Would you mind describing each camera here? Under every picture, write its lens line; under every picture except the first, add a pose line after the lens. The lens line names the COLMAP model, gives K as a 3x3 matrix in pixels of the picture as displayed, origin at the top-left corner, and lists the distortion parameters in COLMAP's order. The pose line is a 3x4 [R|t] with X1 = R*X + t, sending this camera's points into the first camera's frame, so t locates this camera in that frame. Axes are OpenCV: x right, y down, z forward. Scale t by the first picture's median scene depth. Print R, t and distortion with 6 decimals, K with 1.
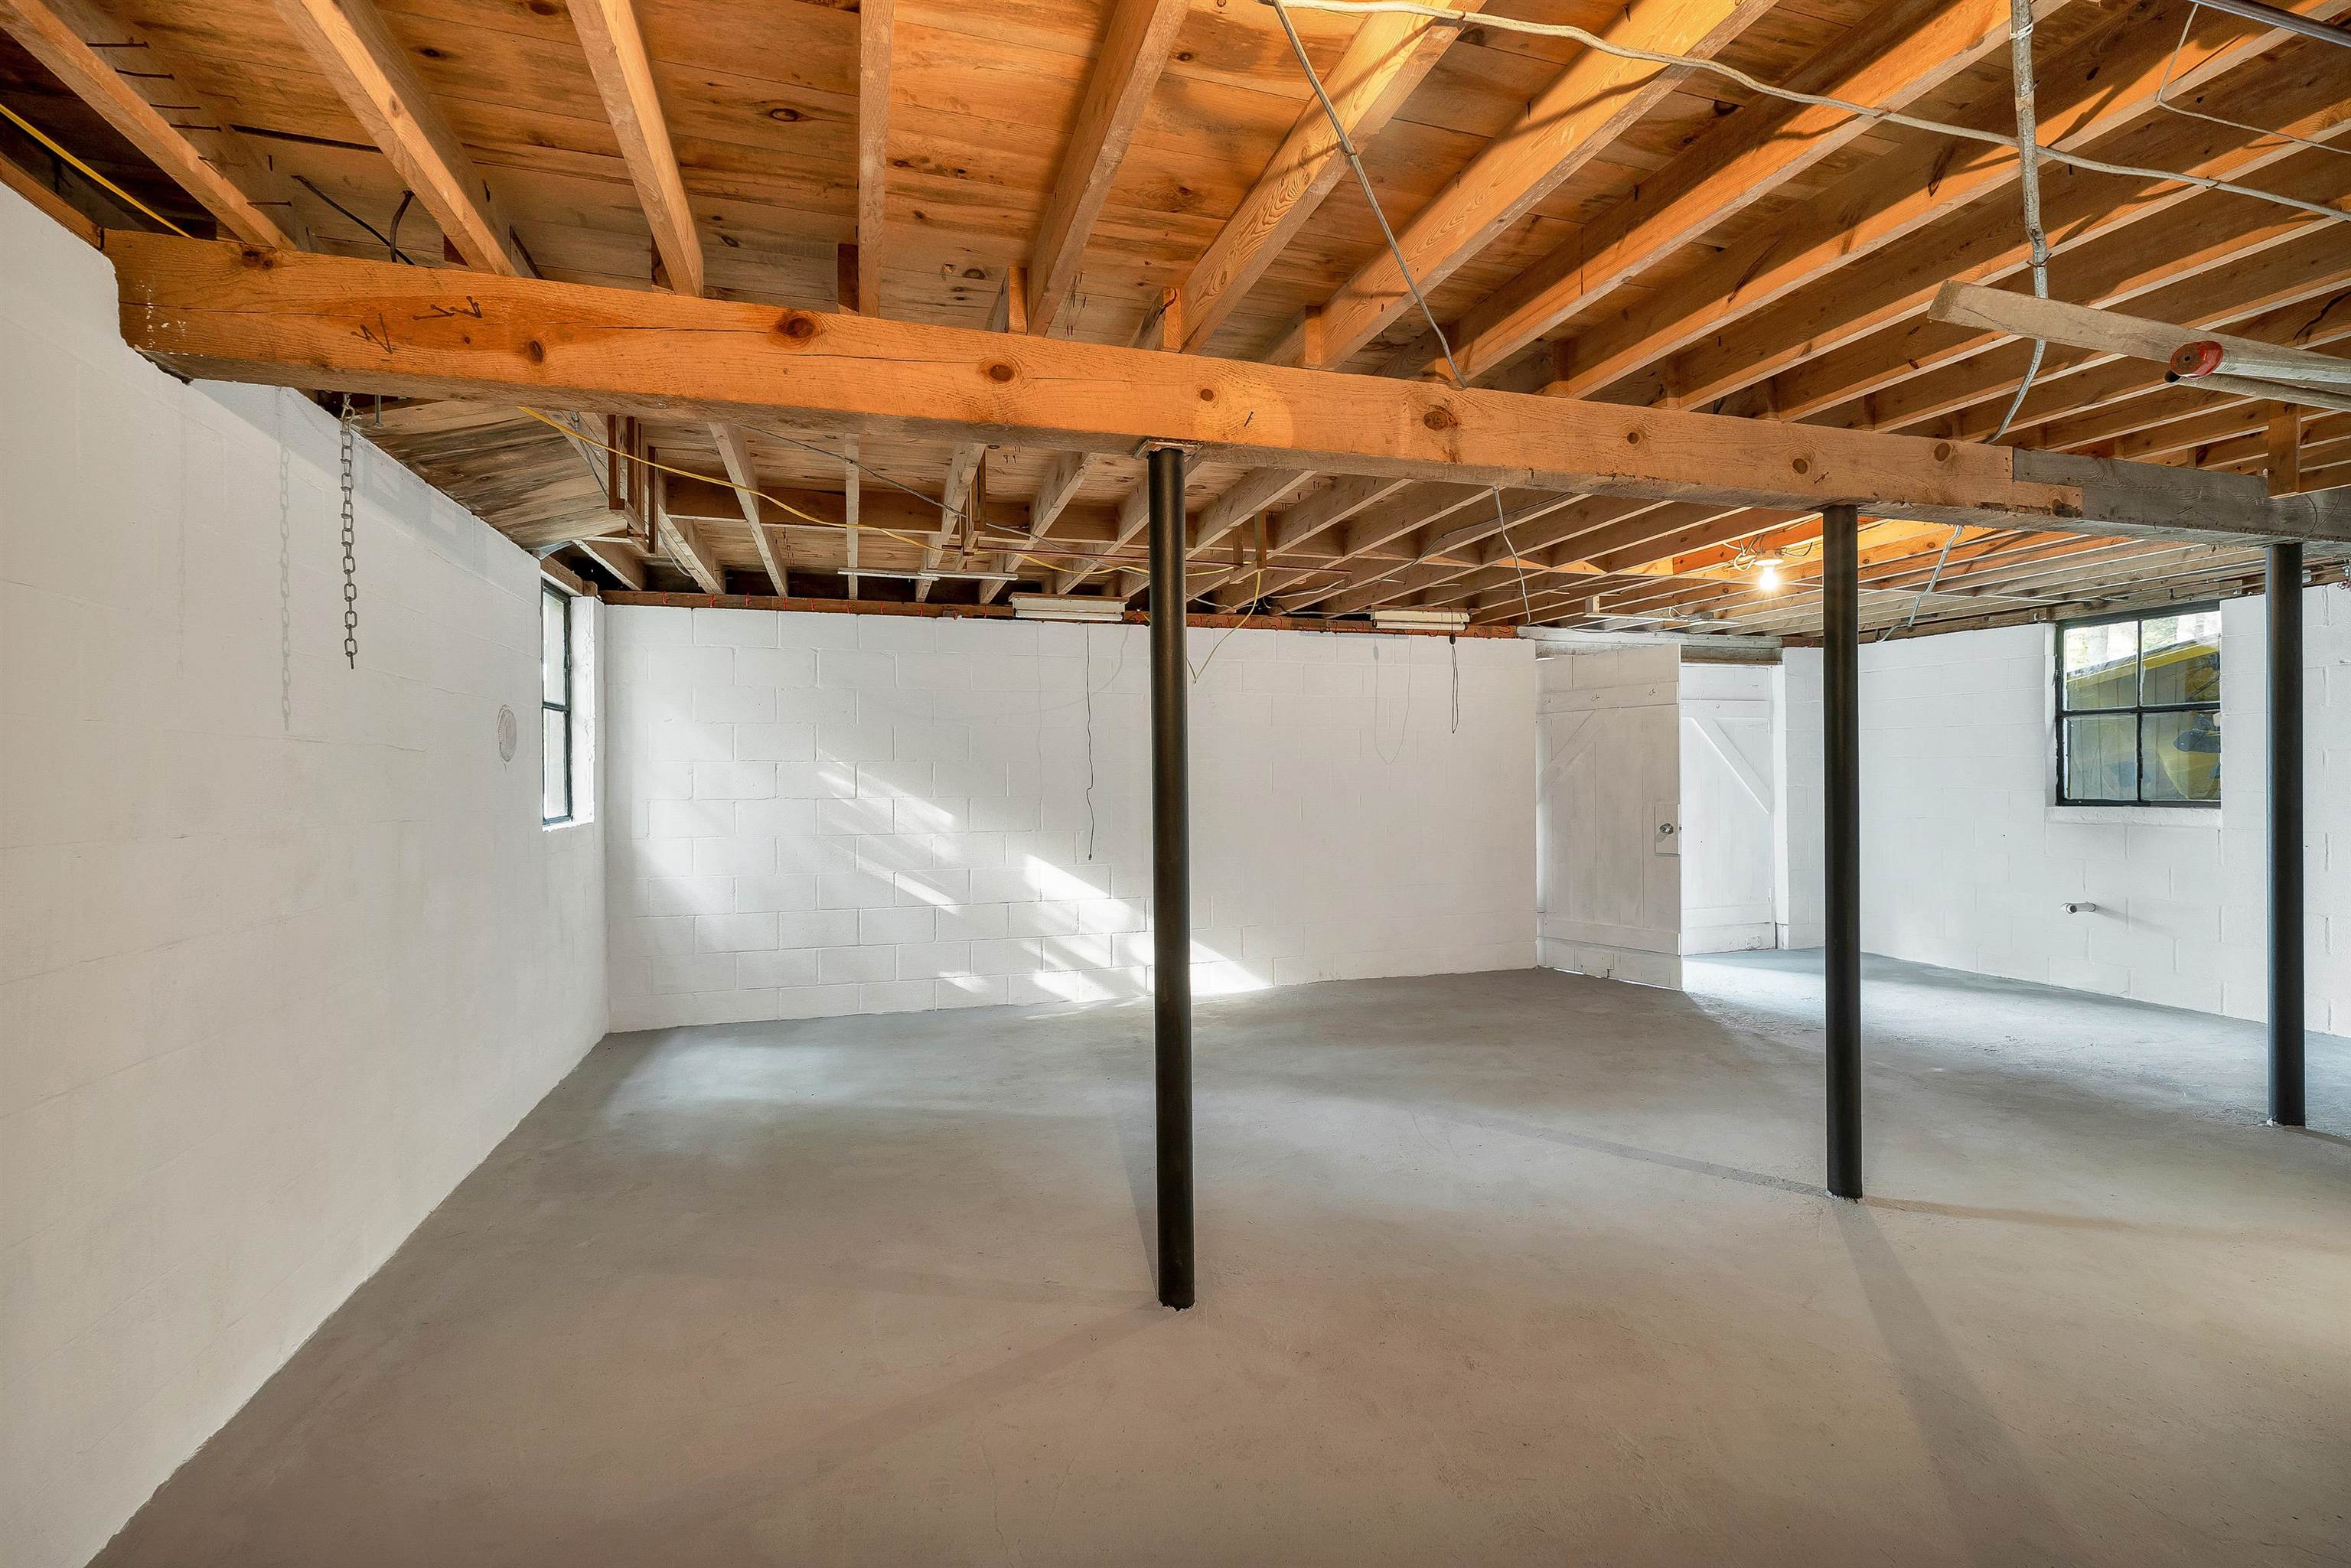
lens RADIAL K [[1004.5, 0, 1156.4], [0, 1004.5, 776.0], [0, 0, 1]] dist [-0.000115, -0.000596]
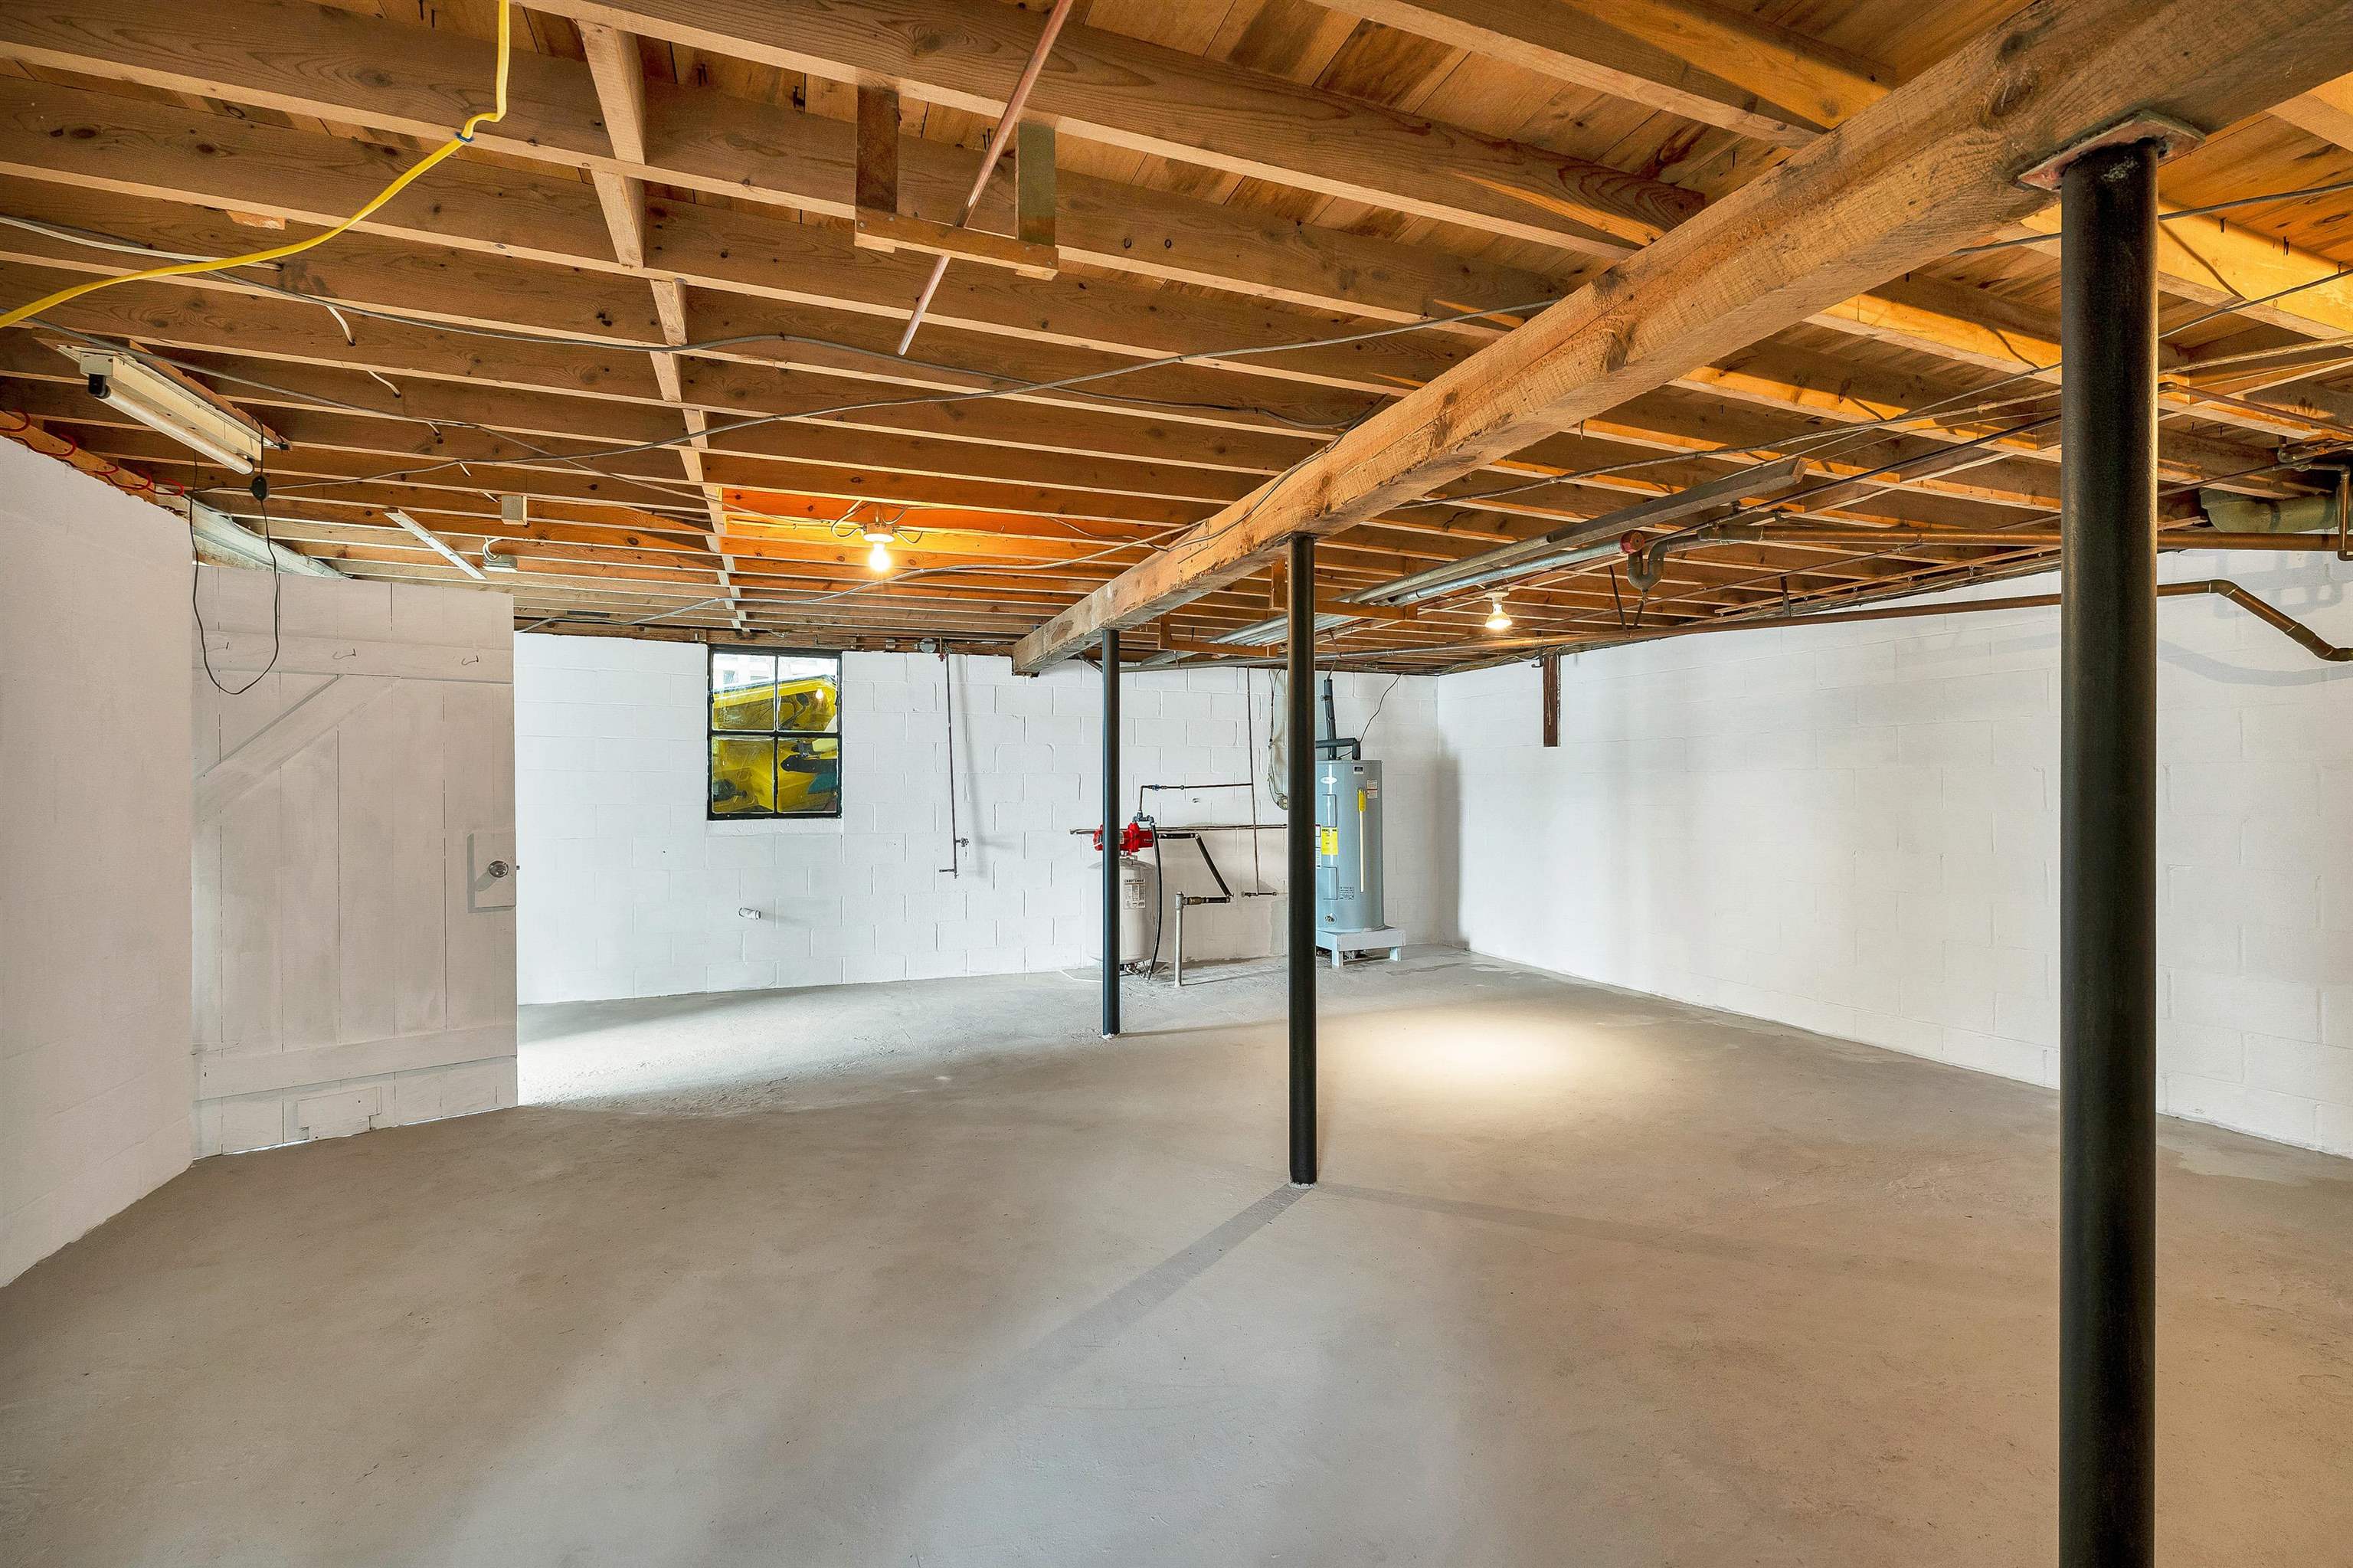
lens RADIAL K [[1005.4, 0, 1157.4], [0, 1005.4, 776.0], [0, 0, 1]] dist [-0.000115, -0.000596]
pose [[-0.072059, 0.018796, 0.997223, -0.186621], [-0.000491, 0.999822, -0.018880, 0.003429], [-0.997400, -0.001850, -0.072037, 0.610316]]
